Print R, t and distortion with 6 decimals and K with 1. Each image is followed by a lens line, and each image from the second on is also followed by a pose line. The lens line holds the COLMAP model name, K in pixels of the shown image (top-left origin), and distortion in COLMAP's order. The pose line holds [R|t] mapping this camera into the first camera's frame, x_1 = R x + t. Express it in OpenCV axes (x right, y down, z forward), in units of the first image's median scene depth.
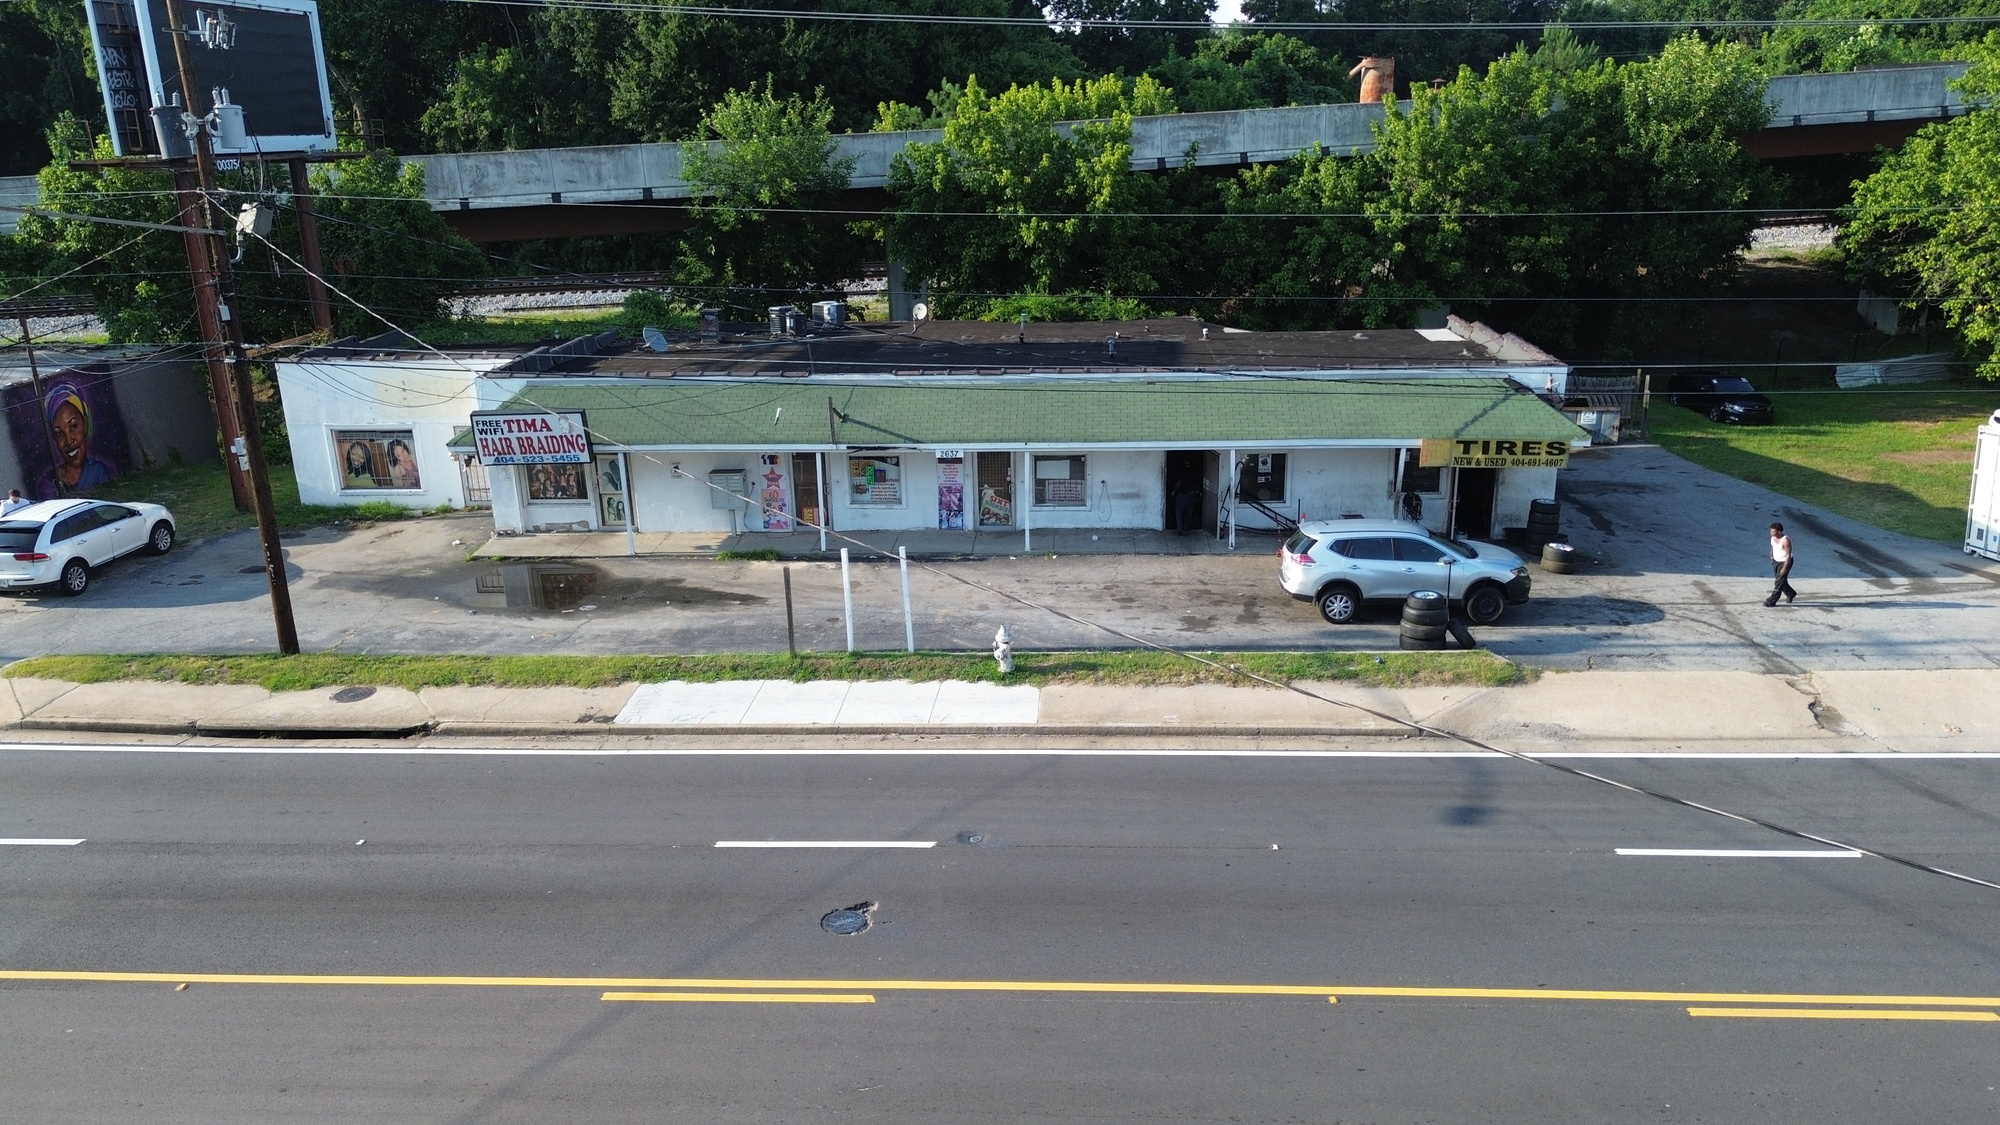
lens RADIAL K [[1420.2, 0, 1000.2], [0, 1420.2, 553.1], [0, 0, 1]] dist [0.069567, -0.068957]
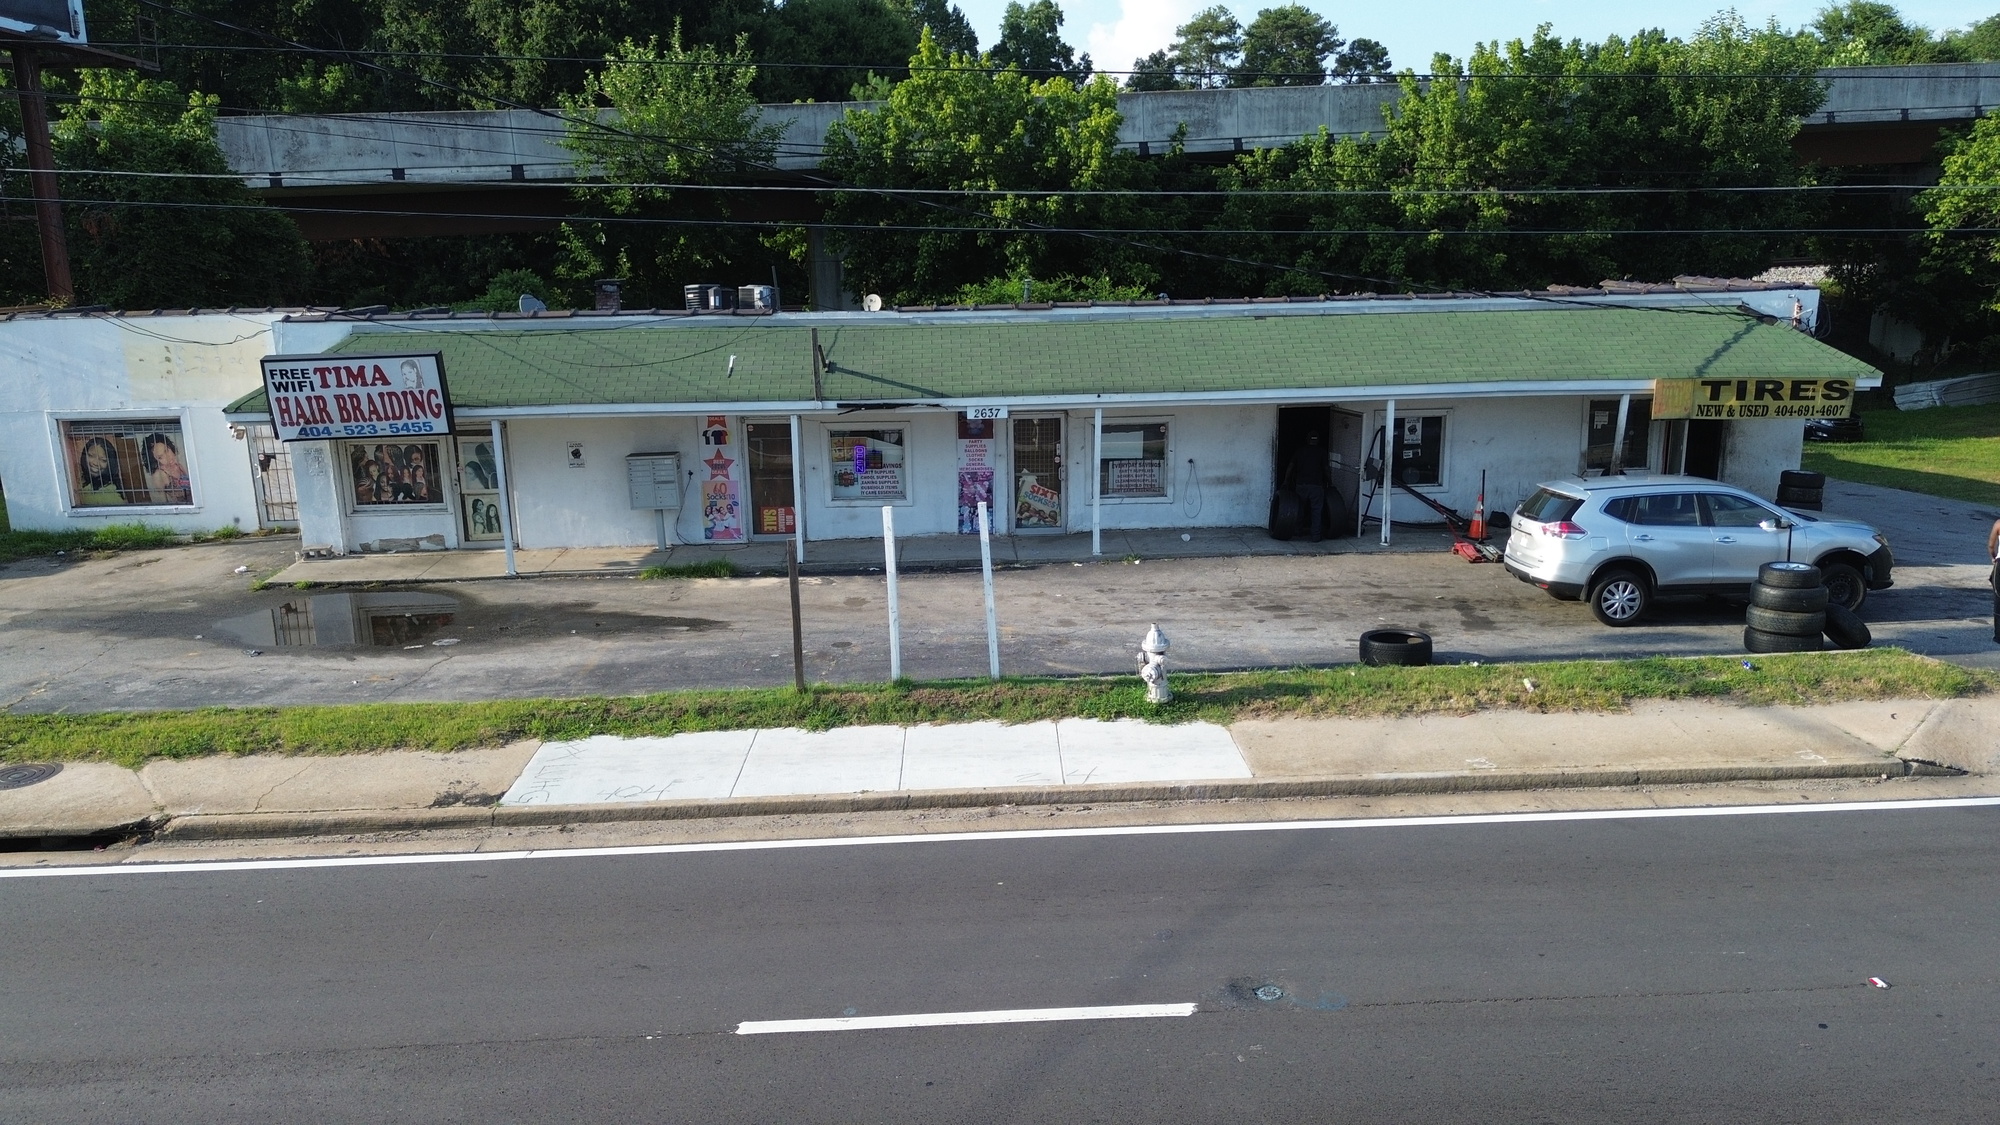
lens RADIAL K [[1420.2, 0, 1000.2], [0, 1420.2, 553.1], [0, 0, 1]] dist [0.069567, -0.068957]
pose [[0.994899, -0.018854, 0.099098, -0.094220], [0.027224, 0.996110, -0.083802, 0.052928], [-0.097133, 0.086073, 0.991543, 0.302683]]
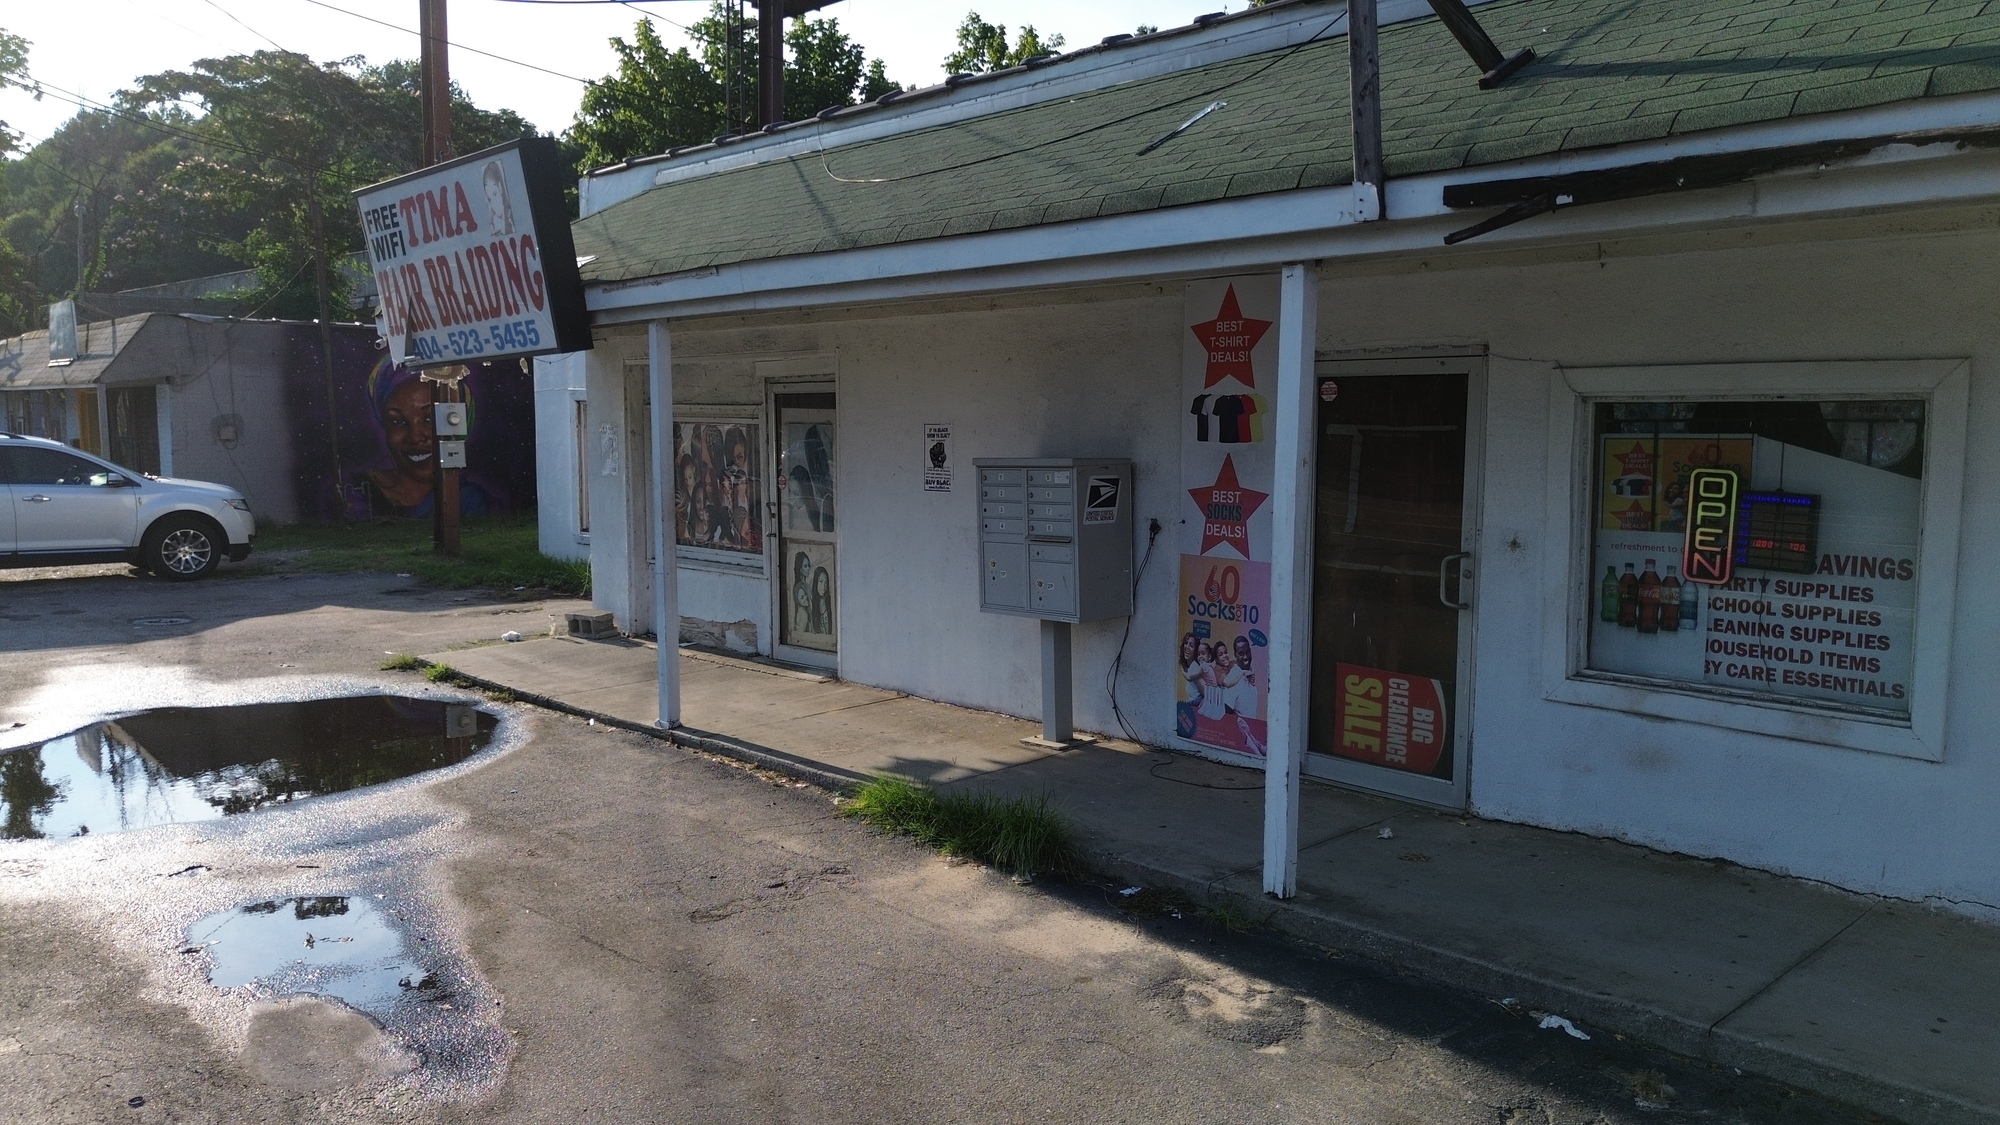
lens RADIAL K [[1420.2, 0, 1000.2], [0, 1420.2, 553.1], [0, 0, 1]] dist [0.069567, -0.068957]
pose [[0.733968, 0.086481, -0.673656, -0.038980], [-0.225639, 0.966573, -0.121756, -0.011851], [0.640608, 0.241367, 0.728947, 0.829451]]
